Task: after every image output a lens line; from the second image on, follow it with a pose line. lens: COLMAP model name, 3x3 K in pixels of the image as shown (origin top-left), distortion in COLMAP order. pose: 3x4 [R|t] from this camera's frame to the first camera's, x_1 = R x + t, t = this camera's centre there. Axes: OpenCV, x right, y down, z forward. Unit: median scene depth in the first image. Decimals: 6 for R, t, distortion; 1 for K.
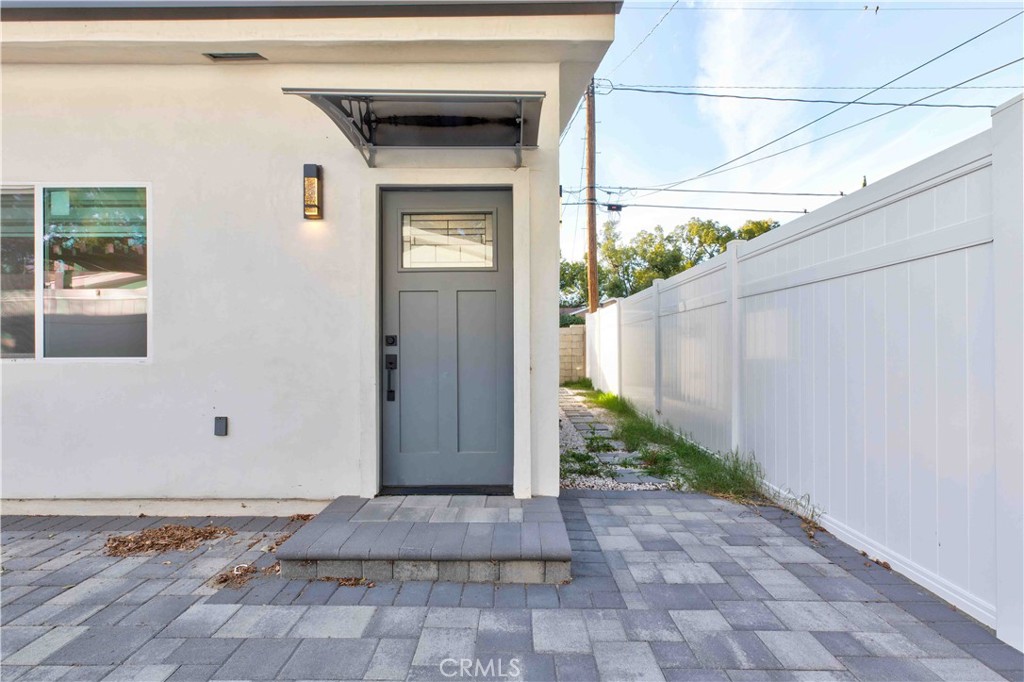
lens RADIAL K [[461.6, 0, 514.5], [0, 461.6, 348.6], [0, 0, 1]] dist [0.001142, 0.000119]
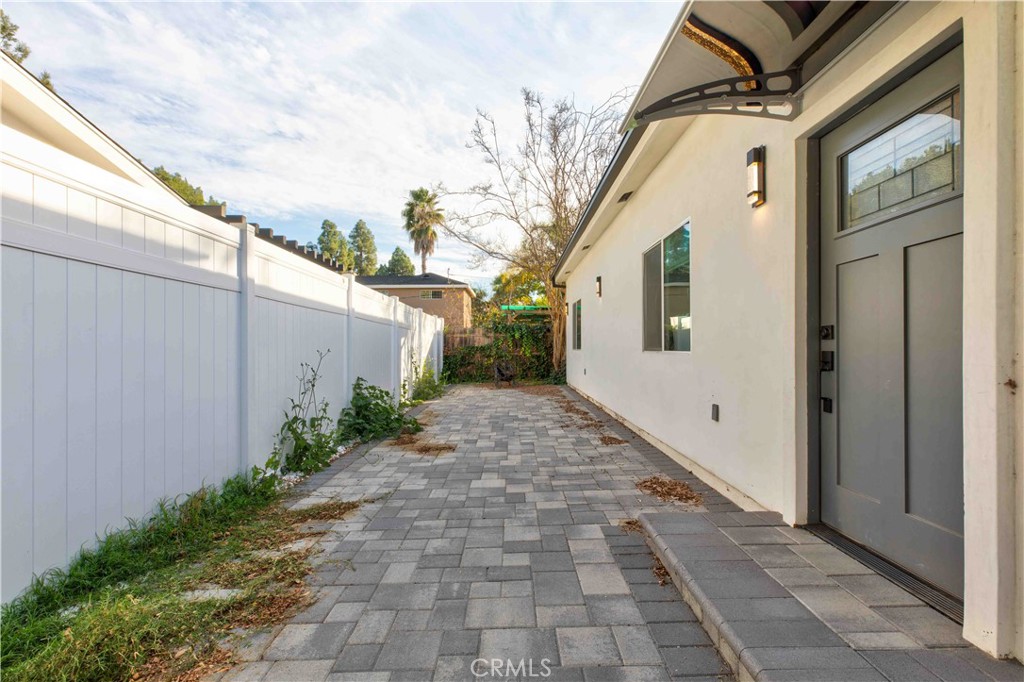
lens RADIAL K [[461.6, 0, 514.5], [0, 461.6, 348.6], [0, 0, 1]] dist [0.001142, 0.000119]
pose [[0.009370, 0.005233, -0.999942, 0.539053], [0.007944, 0.999954, 0.005307, 0.000731], [0.999925, -0.007993, 0.009328, 0.539111]]
